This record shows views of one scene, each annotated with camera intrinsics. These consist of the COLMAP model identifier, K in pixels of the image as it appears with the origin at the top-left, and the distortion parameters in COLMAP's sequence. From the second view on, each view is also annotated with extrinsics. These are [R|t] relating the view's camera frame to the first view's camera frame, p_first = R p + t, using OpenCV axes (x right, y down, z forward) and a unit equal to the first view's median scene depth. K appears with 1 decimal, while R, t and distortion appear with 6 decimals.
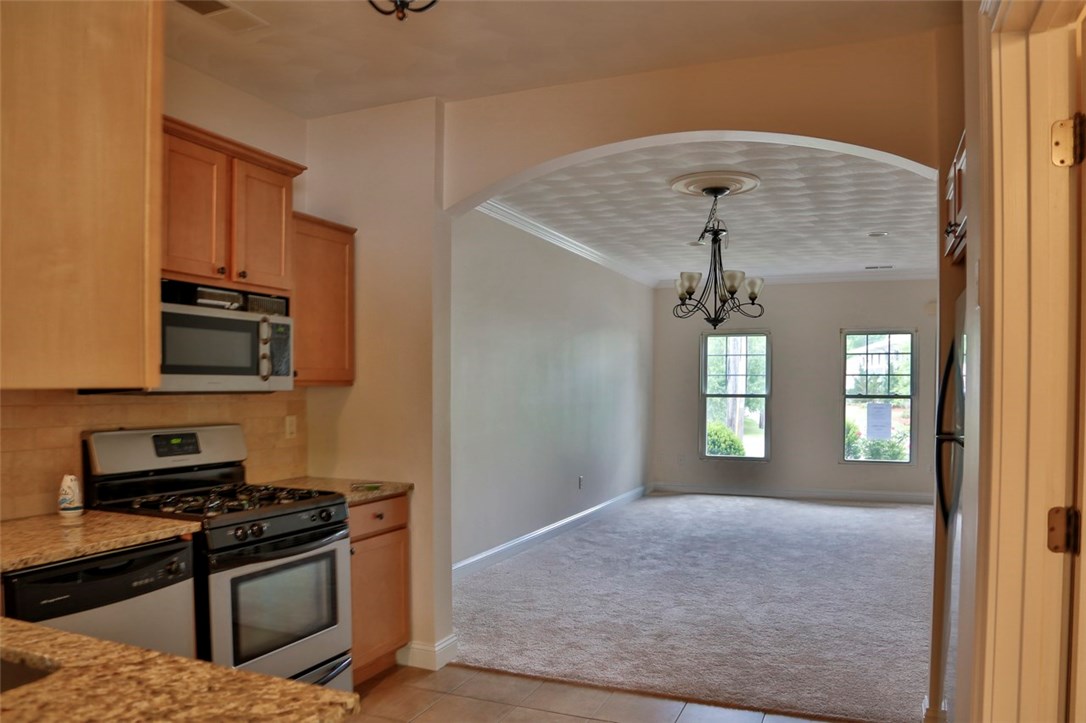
lens RADIAL K [[803.7, 0, 542.4], [0, 803.7, 386.6], [0, 0, 1]] dist [-0.102053, 0.006749]
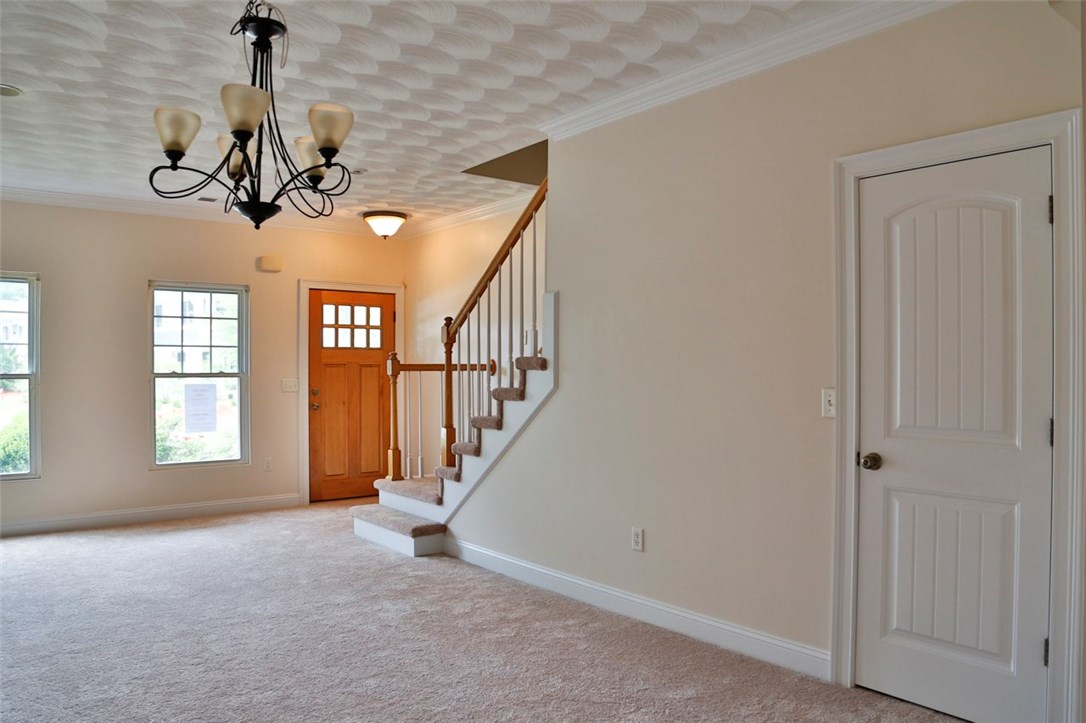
lens RADIAL K [[796.7, 0, 543.0], [0, 796.7, 361.5], [0, 0, 1]] dist [-0.113750, 0.060348]
pose [[0.481811, 0.005564, 0.876257, -0.132436], [0.002228, 0.999969, -0.007575, 0.013056], [-0.876272, 0.005602, 0.481784, 0.772924]]
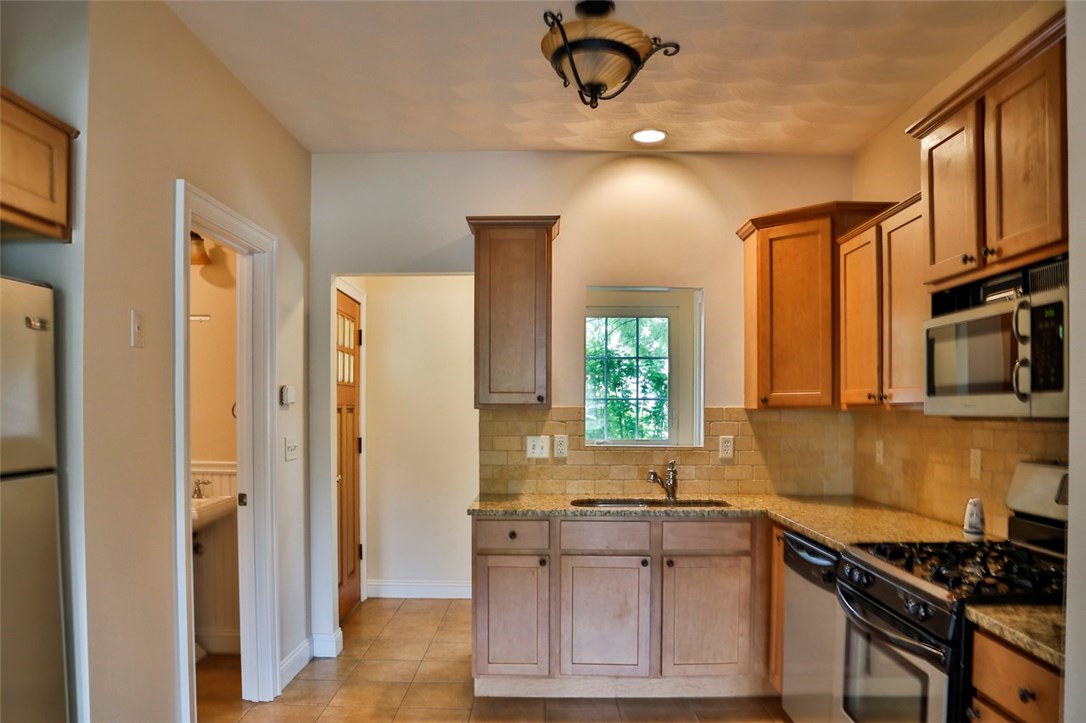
lens RADIAL K [[796.7, 0, 543.0], [0, 796.7, 361.5], [0, 0, 1]] dist [-0.113750, 0.060348]
pose [[-0.926281, -0.030533, -0.375594, 0.179972], [-0.008562, 0.998160, -0.060029, 0.001079], [0.376735, -0.052388, -0.924838, 1.072514]]
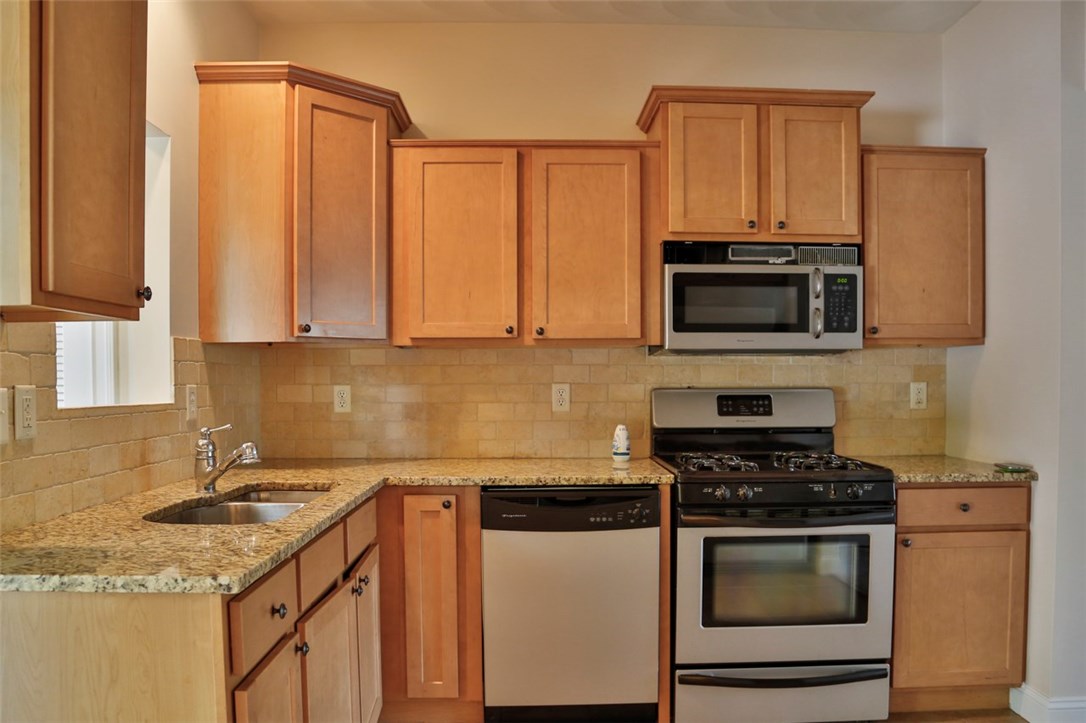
lens RADIAL K [[803.7, 0, 542.4], [0, 803.7, 386.6], [0, 0, 1]] dist [-0.102053, 0.006749]
pose [[0.405019, 0.006734, -0.914284, 0.268300], [0.002941, 0.999958, 0.008668, 0.029774], [0.914304, -0.006200, 0.404982, 0.258520]]
